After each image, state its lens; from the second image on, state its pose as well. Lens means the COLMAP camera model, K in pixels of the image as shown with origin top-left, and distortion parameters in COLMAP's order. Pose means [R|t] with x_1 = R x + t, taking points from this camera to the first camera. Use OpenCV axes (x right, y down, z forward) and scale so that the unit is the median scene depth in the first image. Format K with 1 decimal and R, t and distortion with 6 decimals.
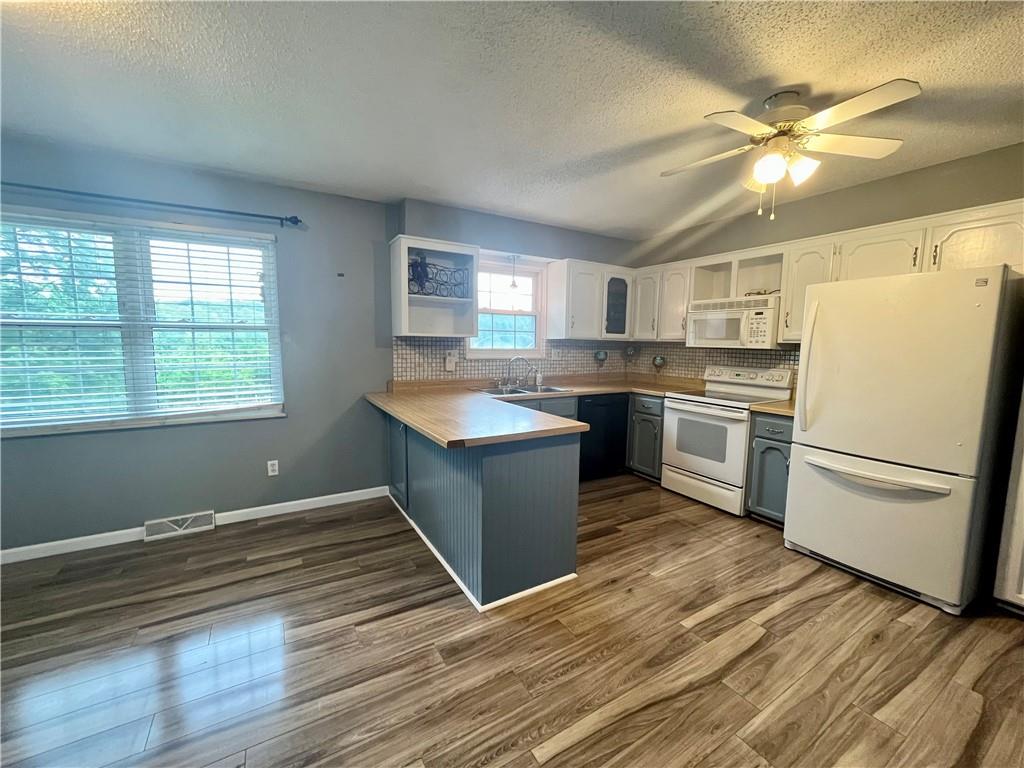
lens RADIAL K [[411.8, 0, 513.3], [0, 411.8, 385.6], [0, 0, 1]] dist [-0.003362, -0.000077]
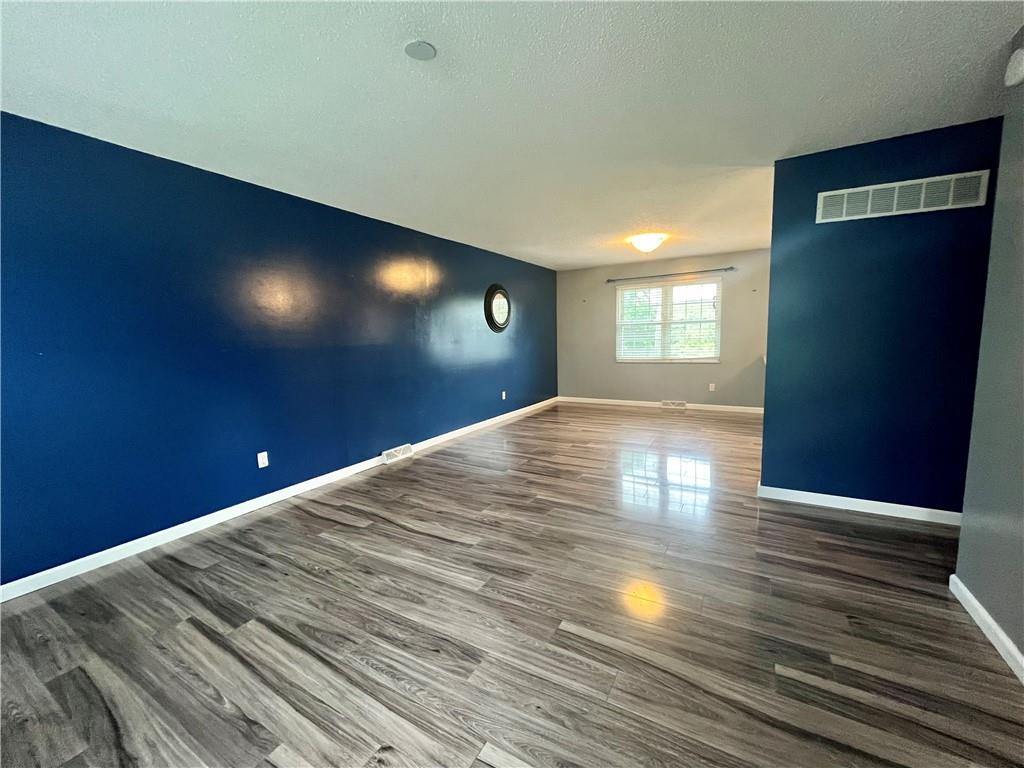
lens RADIAL K [[411.8, 0, 515.0], [0, 411.8, 388.6], [0, 0, 1]] dist [-0.003362, -0.000077]
pose [[0.486494, 0.087940, -0.869247, 0.790734], [-0.063367, 0.995853, 0.065283, 0.137813], [0.871383, 0.023322, 0.490049, -0.953110]]
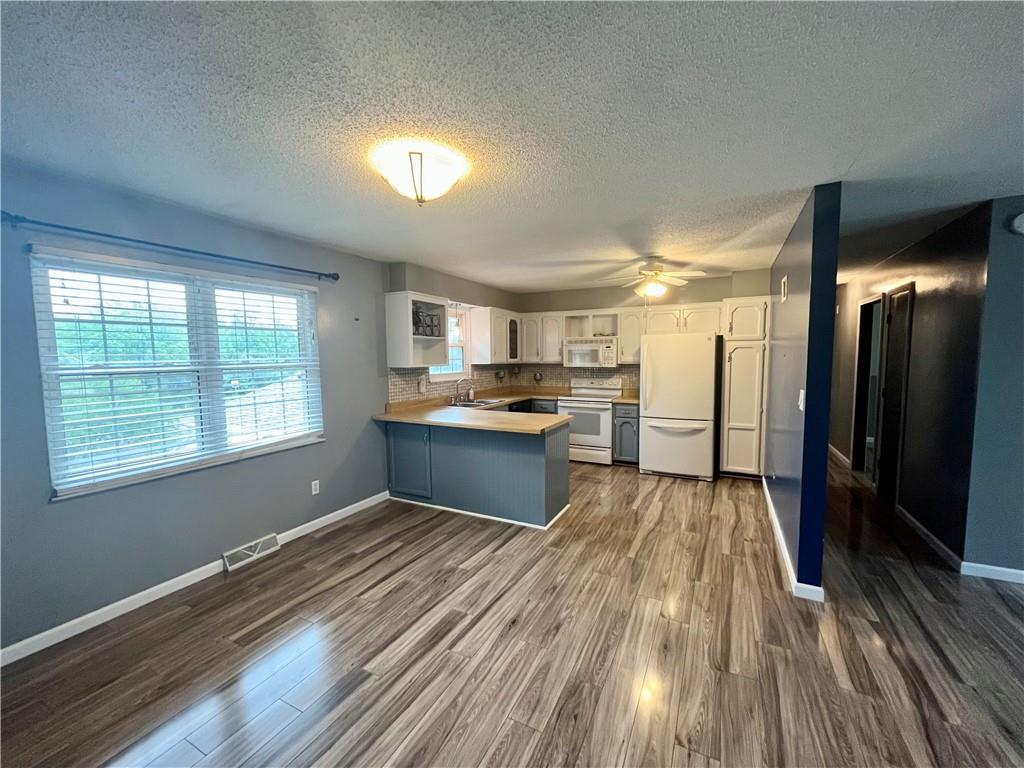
lens RADIAL K [[411.8, 0, 513.1], [0, 411.8, 386.8], [0, 0, 1]] dist [-0.003362, -0.000077]
pose [[0.847904, -0.062155, 0.526493, -0.729394], [0.077188, 0.996995, -0.006609, -0.029557], [-0.524500, 0.046243, 0.850154, -0.283393]]
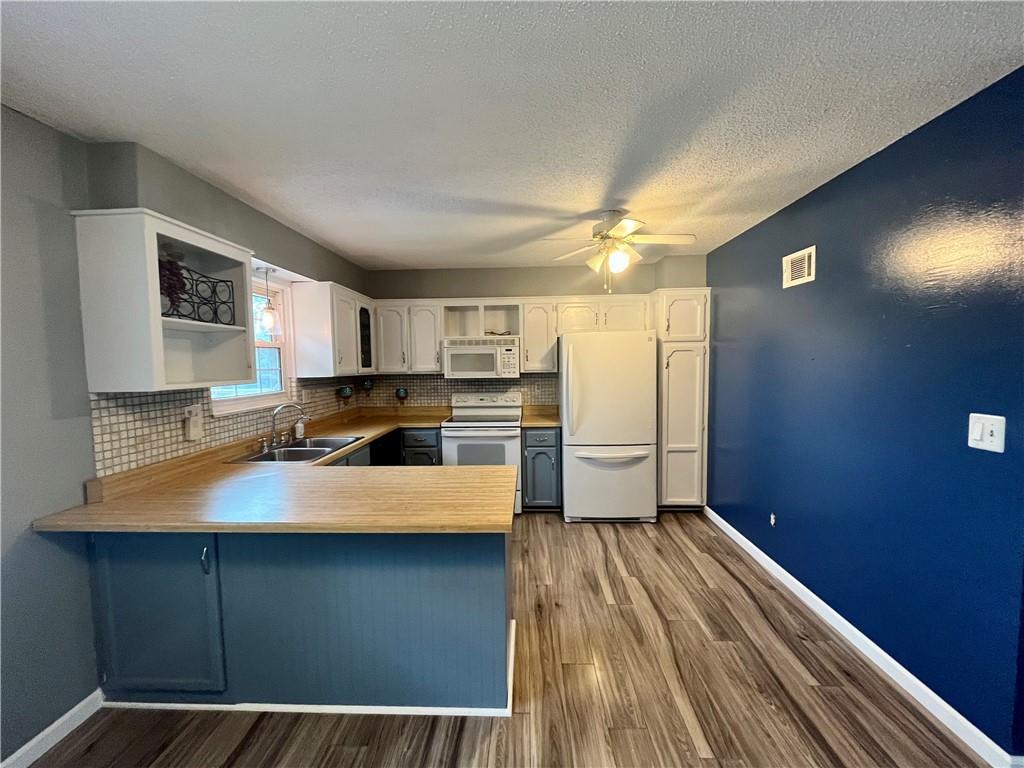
lens RADIAL K [[411.8, 0, 512.6], [0, 411.8, 387.0], [0, 0, 1]] dist [-0.003362, -0.000077]
pose [[0.547323, -0.075589, 0.833501, -0.498449], [0.112088, 0.993561, 0.016502, -0.089505], [-0.829381, 0.084394, 0.552272, 0.326949]]
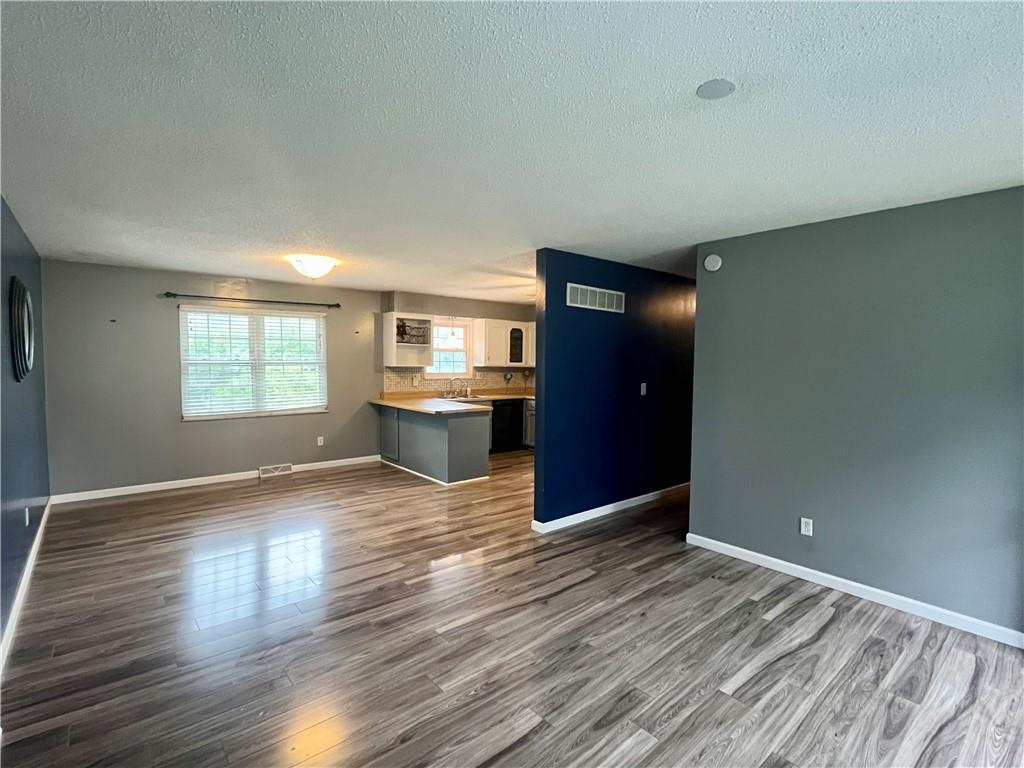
lens RADIAL K [[497.8, 0, 511.9], [0, 497.8, 383.1], [0, 0, 1]] dist [0.001192, -0.000199]
pose [[0.987244, -0.010287, 0.158883, -0.110557], [0.019266, 0.998296, -0.055080, 0.087617], [-0.158046, 0.057438, 0.985760, -1.309904]]
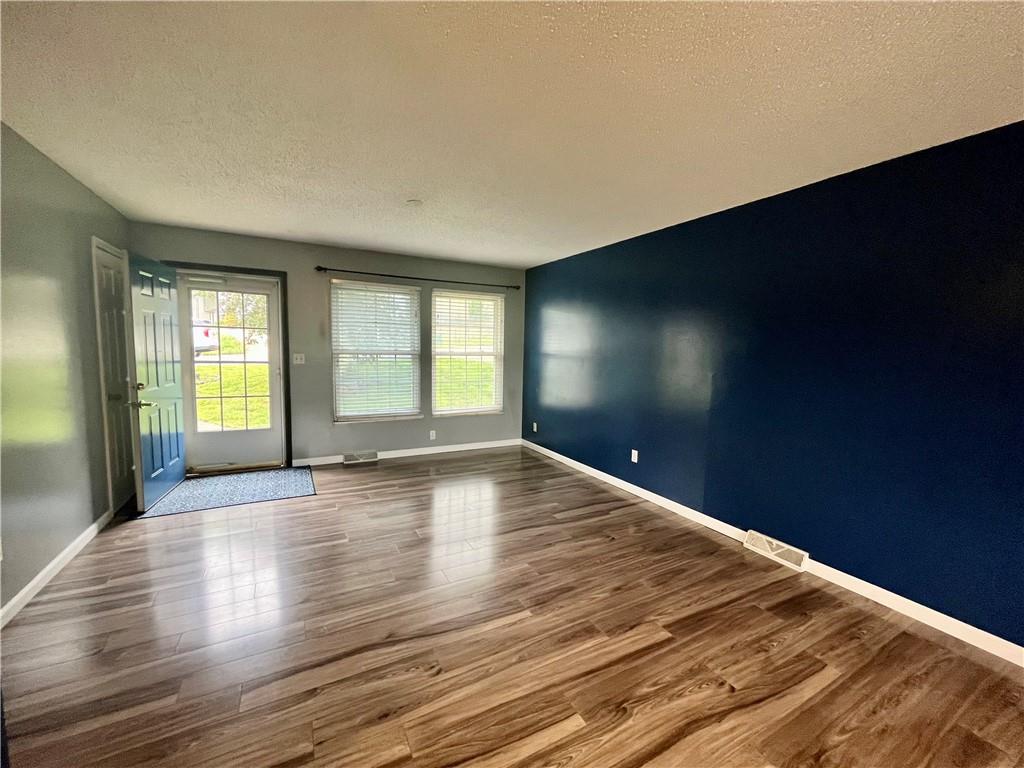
lens RADIAL K [[411.8, 0, 514.6], [0, 411.8, 383.6], [0, 0, 1]] dist [-0.003362, -0.000077]
pose [[-0.998512, -0.041962, 0.034832, -0.087207], [-0.034141, 0.979048, 0.200749, -0.046513], [-0.042526, 0.199261, -0.979023, 0.267071]]
